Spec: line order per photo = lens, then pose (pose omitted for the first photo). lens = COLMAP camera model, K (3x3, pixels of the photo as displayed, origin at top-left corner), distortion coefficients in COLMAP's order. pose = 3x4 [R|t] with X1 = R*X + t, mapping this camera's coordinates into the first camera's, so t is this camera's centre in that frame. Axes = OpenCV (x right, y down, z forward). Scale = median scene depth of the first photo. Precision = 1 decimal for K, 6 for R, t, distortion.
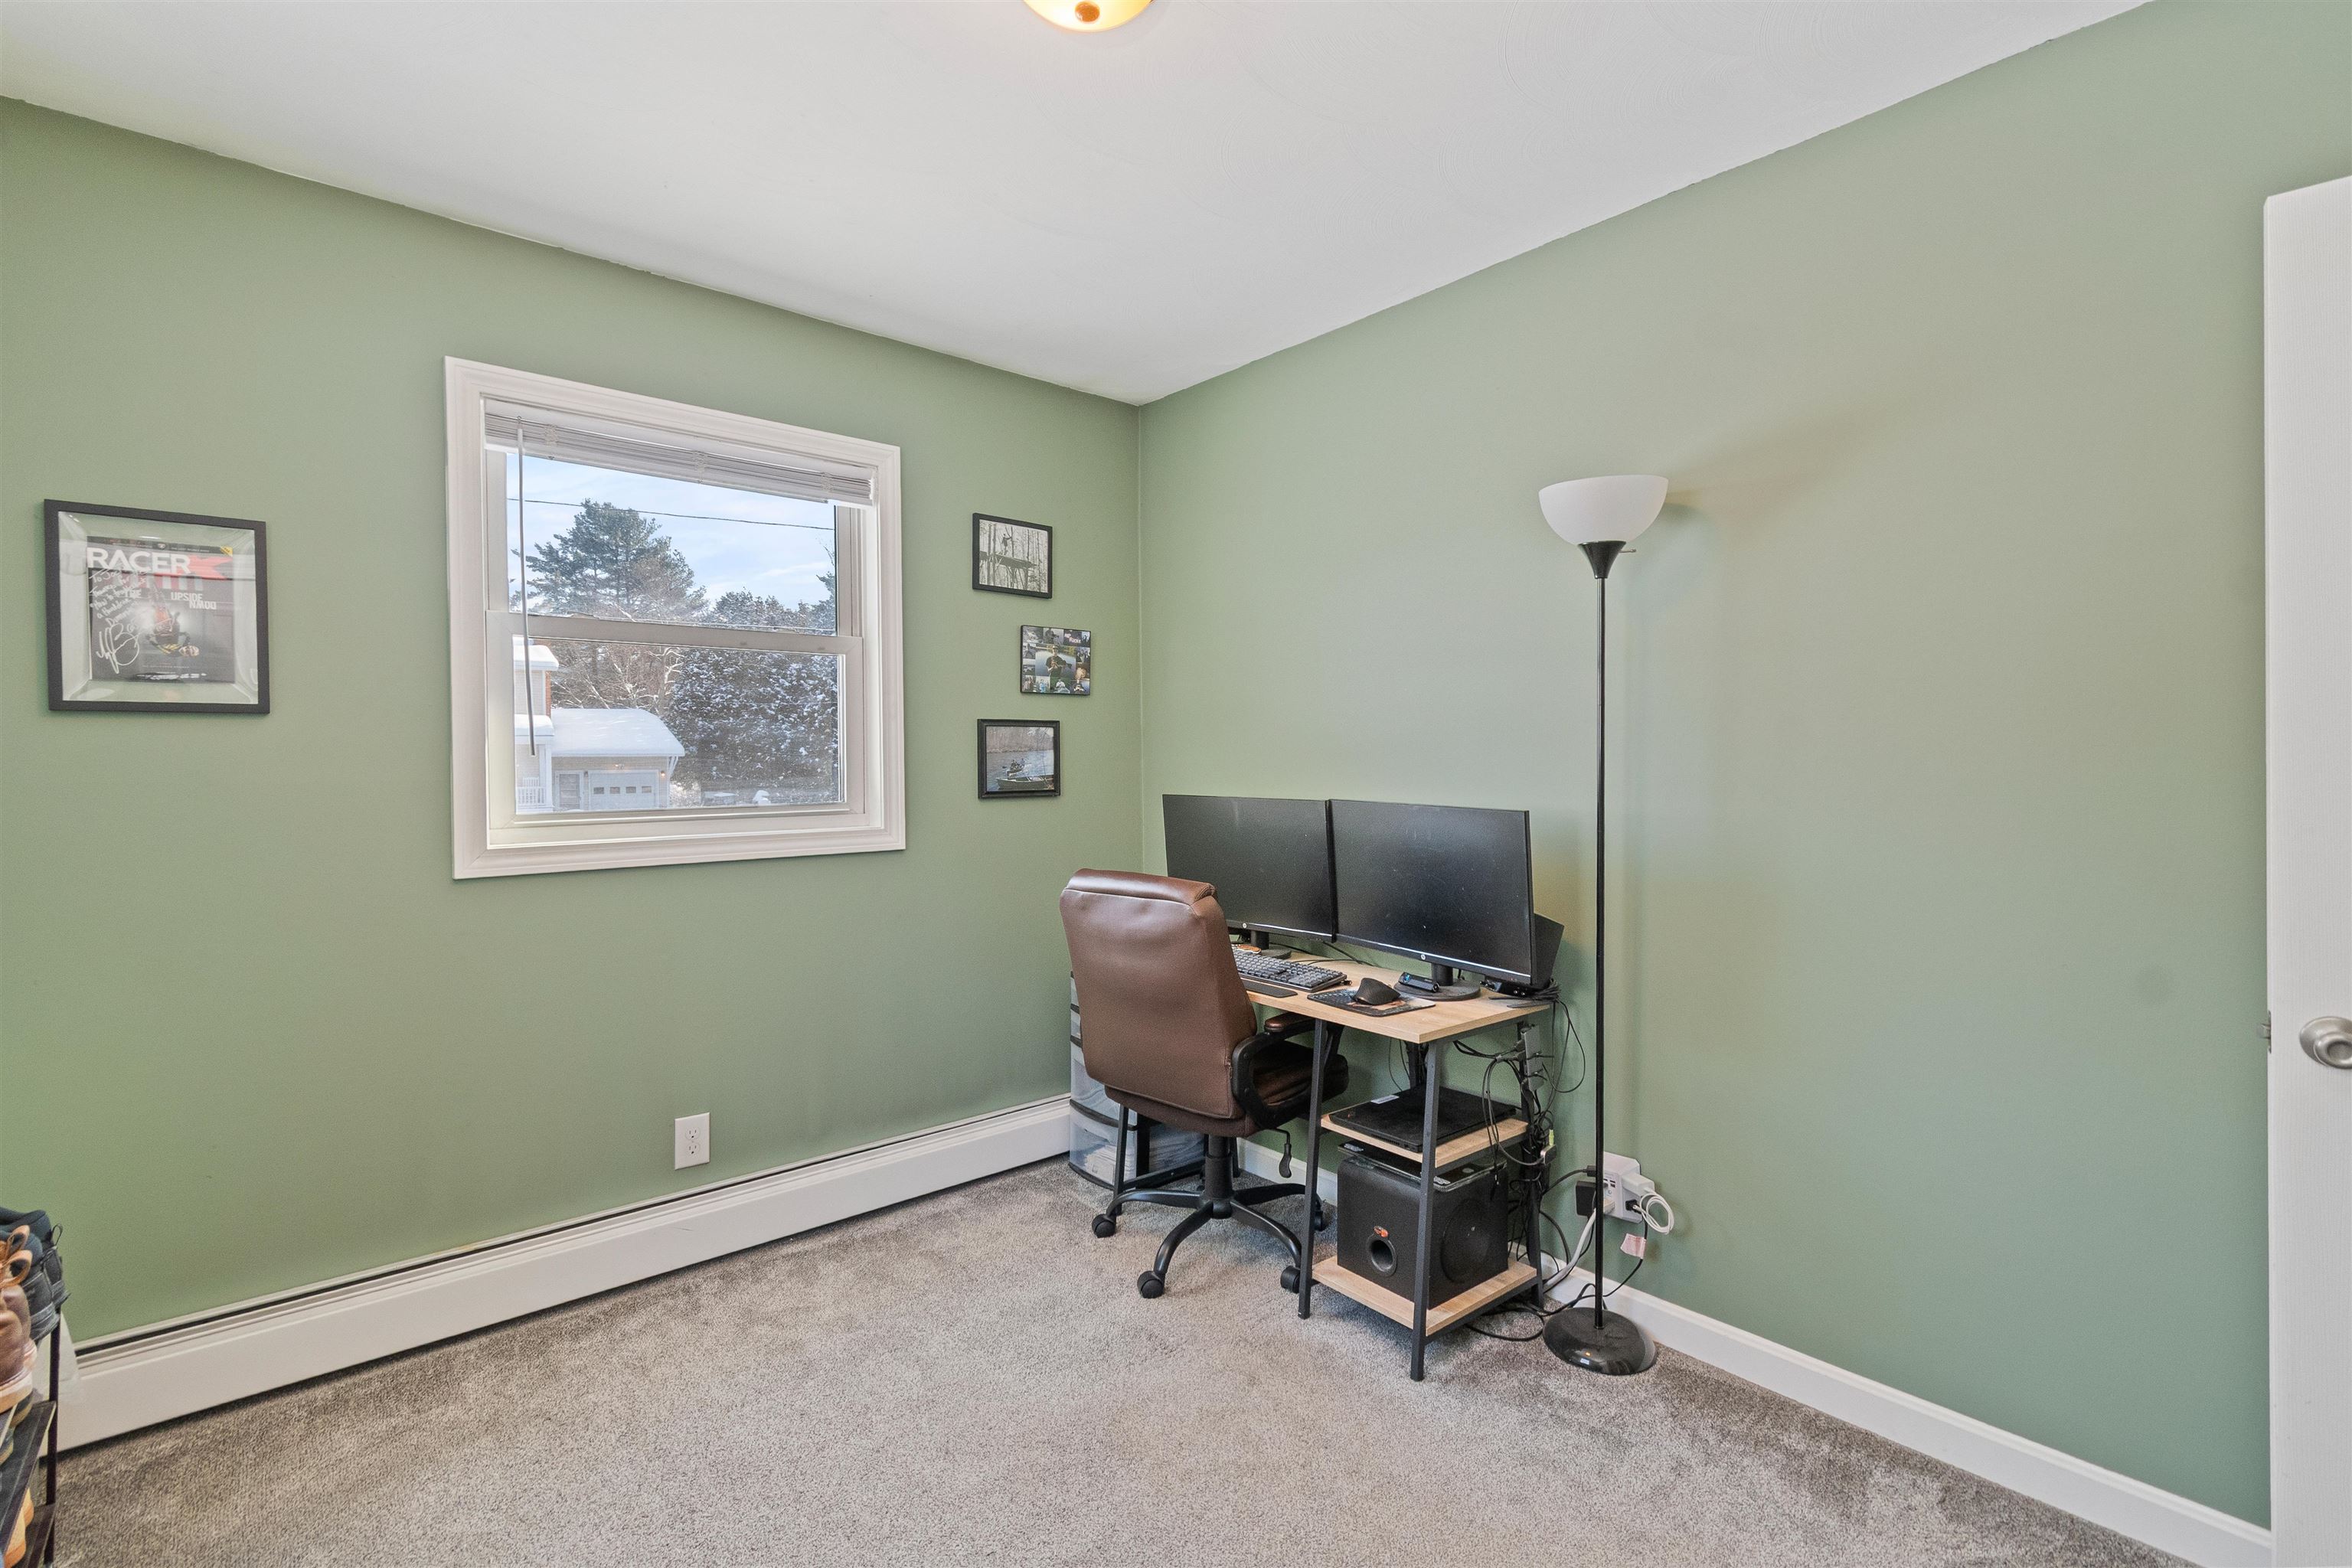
lens RADIAL K [[1070.4, 0, 1173.6], [0, 1070.4, 773.7], [0, 0, 1]] dist [0.002458, 0.000148]
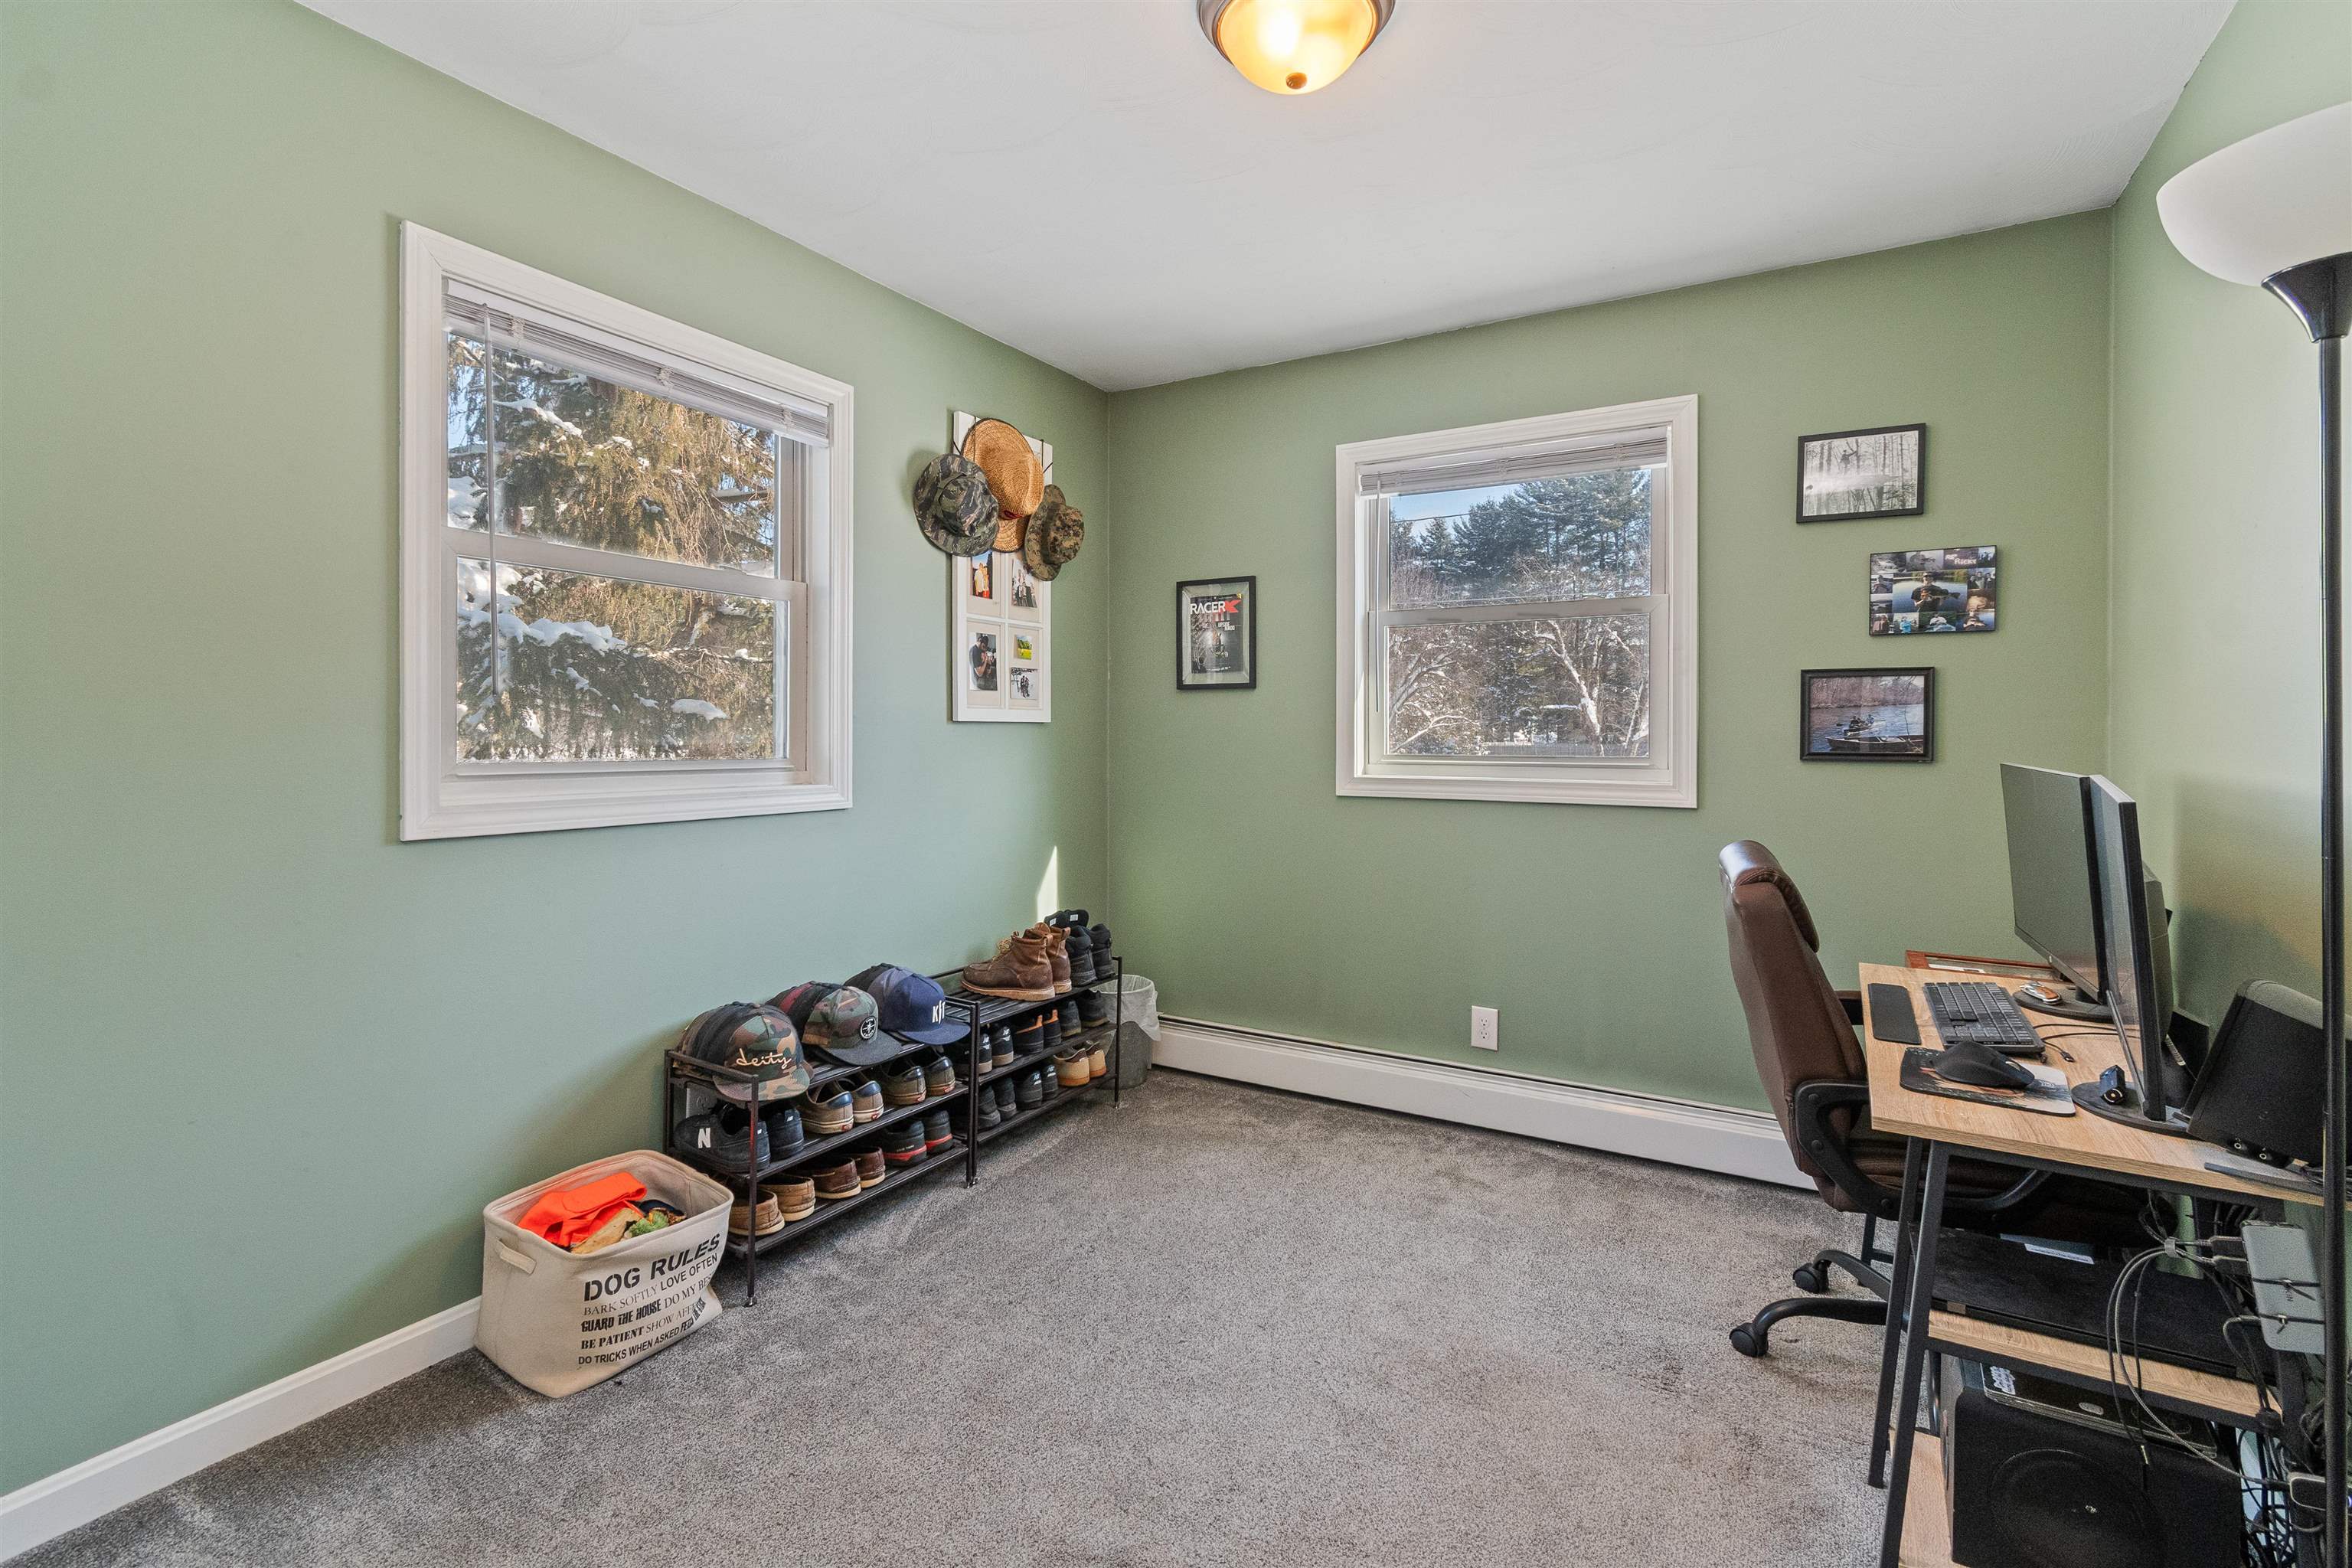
lens RADIAL K [[1031.5, 0, 1182.8], [0, 1031.5, 743.8], [0, 0, 1]] dist [-0.001348, 0.000033]
pose [[0.332186, 0.024633, -0.942892, 0.440287], [-0.013985, 0.999678, 0.021190, -0.001042], [0.943110, 0.006147, 0.332423, 0.231984]]
